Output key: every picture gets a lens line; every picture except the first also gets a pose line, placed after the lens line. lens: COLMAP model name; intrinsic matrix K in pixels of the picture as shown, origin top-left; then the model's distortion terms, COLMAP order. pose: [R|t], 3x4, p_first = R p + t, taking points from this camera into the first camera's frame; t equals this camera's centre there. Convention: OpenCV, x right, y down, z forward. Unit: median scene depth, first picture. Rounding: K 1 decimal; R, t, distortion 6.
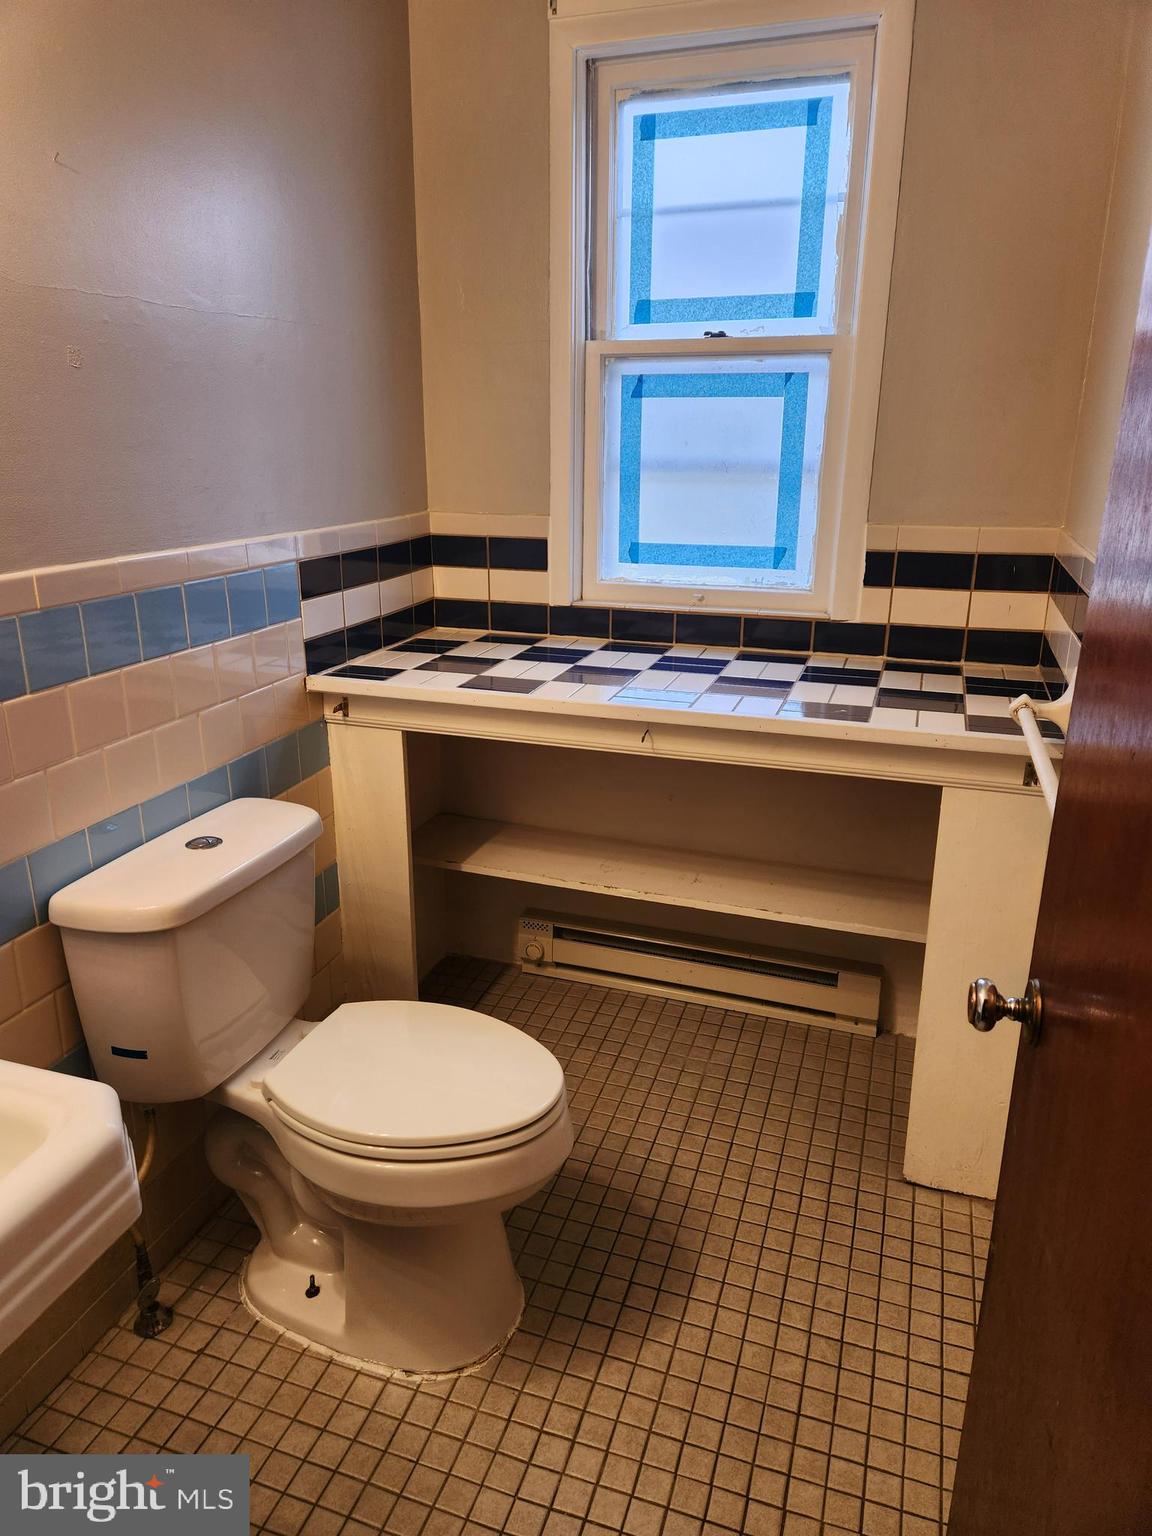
lens RADIAL K [[1042.0, 0, 574.7], [0, 1042.0, 747.5], [0, 0, 1]] dist [0.058688, -0.056433]
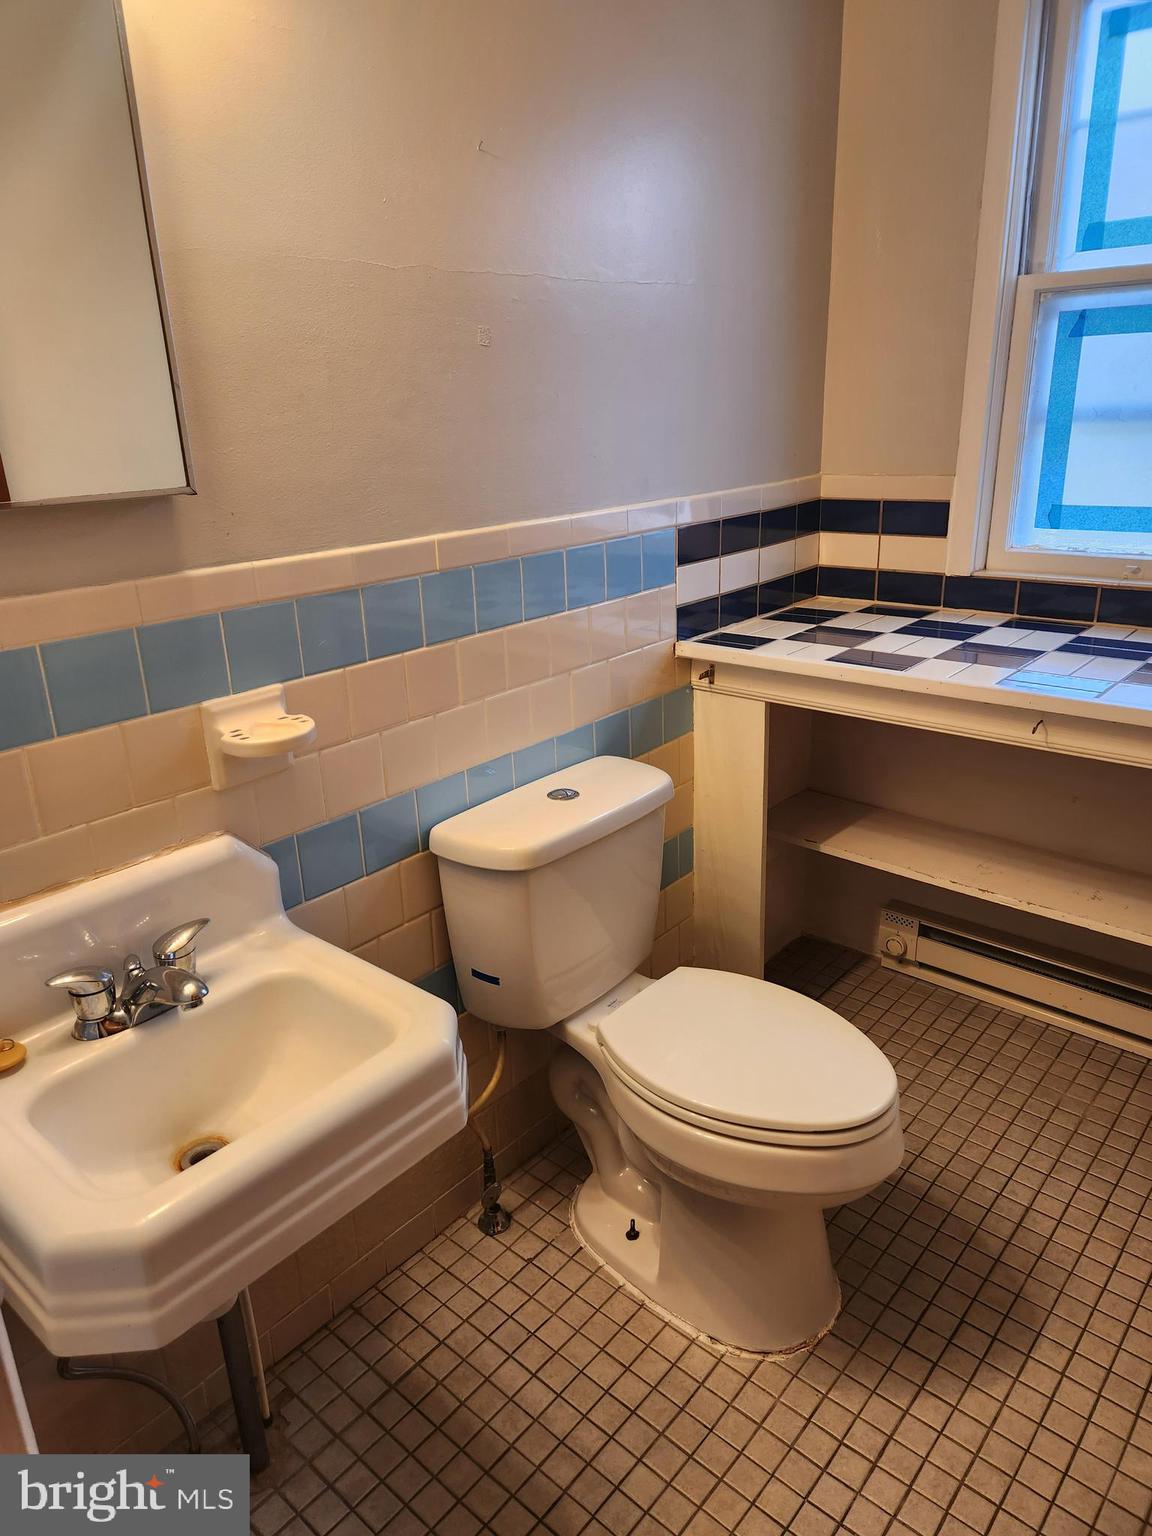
lens RADIAL K [[1042.0, 0, 542.0], [0, 1042.0, 753.5], [0, 0, 1]] dist [0.058688, -0.056433]
pose [[0.918083, 0.088703, -0.386336, 0.024994], [-0.074681, 0.995893, 0.051185, -0.002391], [0.389289, -0.018140, 0.920937, 0.017809]]
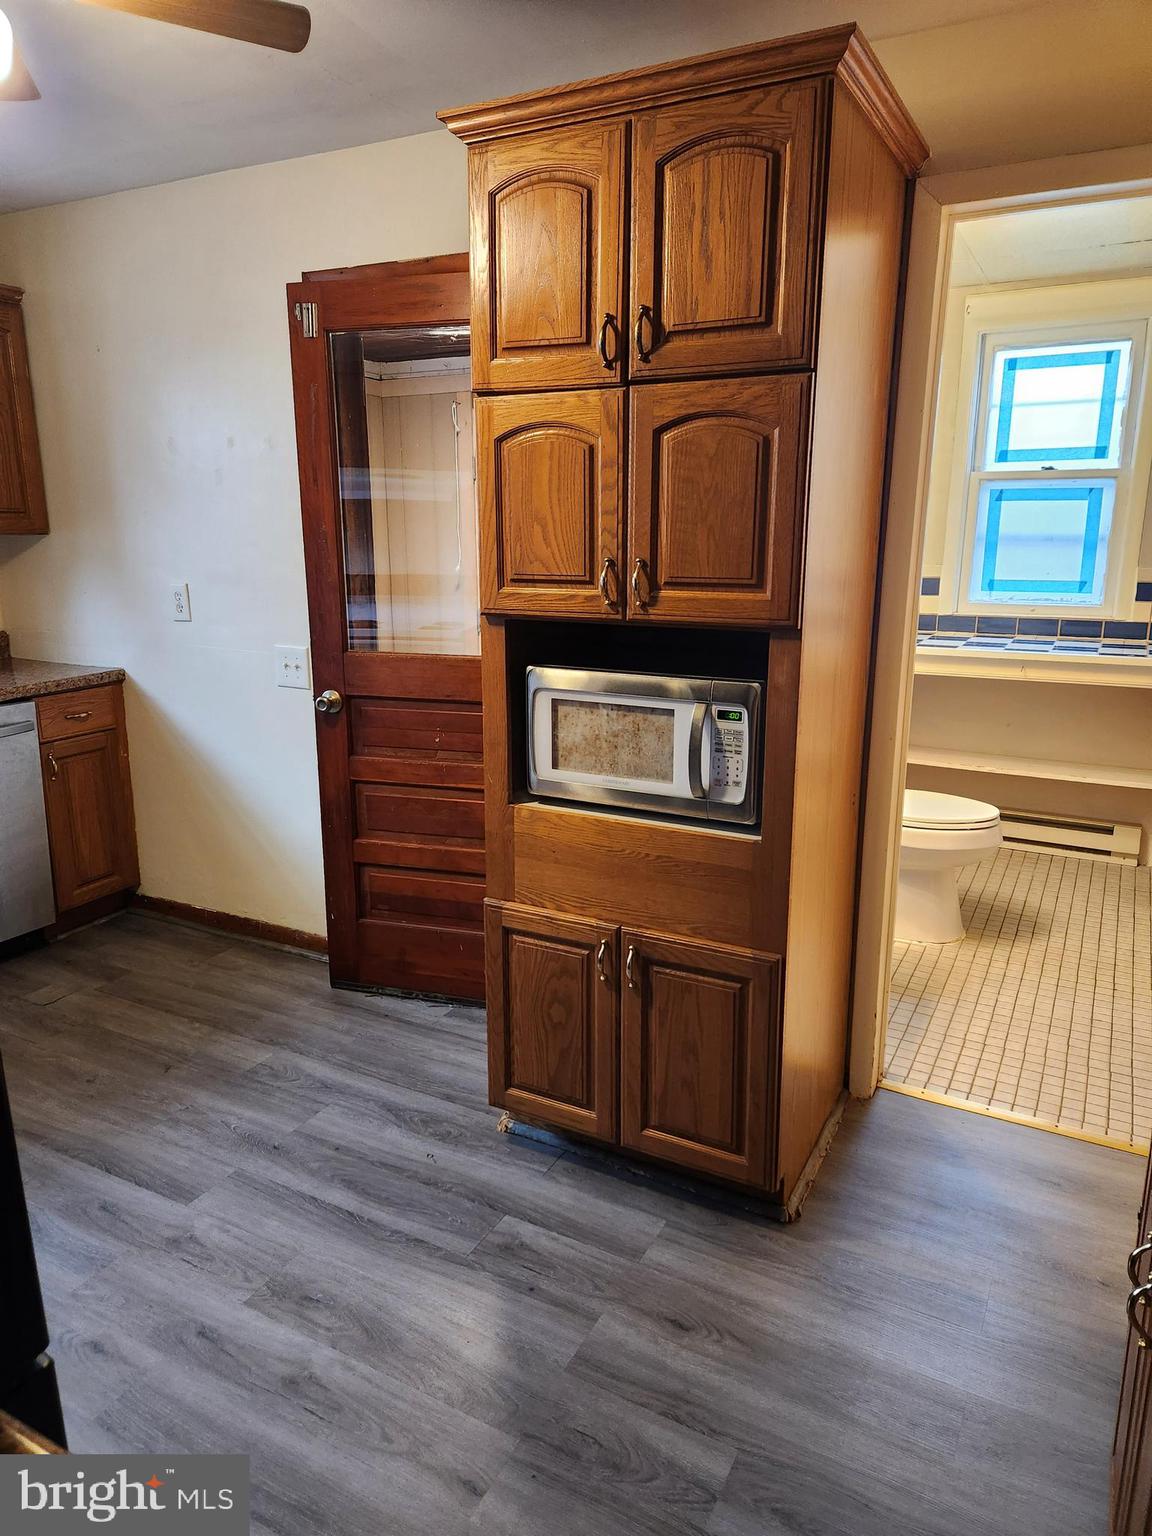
lens RADIAL K [[1042.0, 0, 549.4], [0, 1042.0, 746.7], [0, 0, 1]] dist [0.058688, -0.056433]
pose [[0.983999, 0.030078, -0.175615, -0.426497], [-0.043736, 0.996267, -0.074429, 0.300736], [0.172721, 0.080919, 0.981641, -1.030568]]
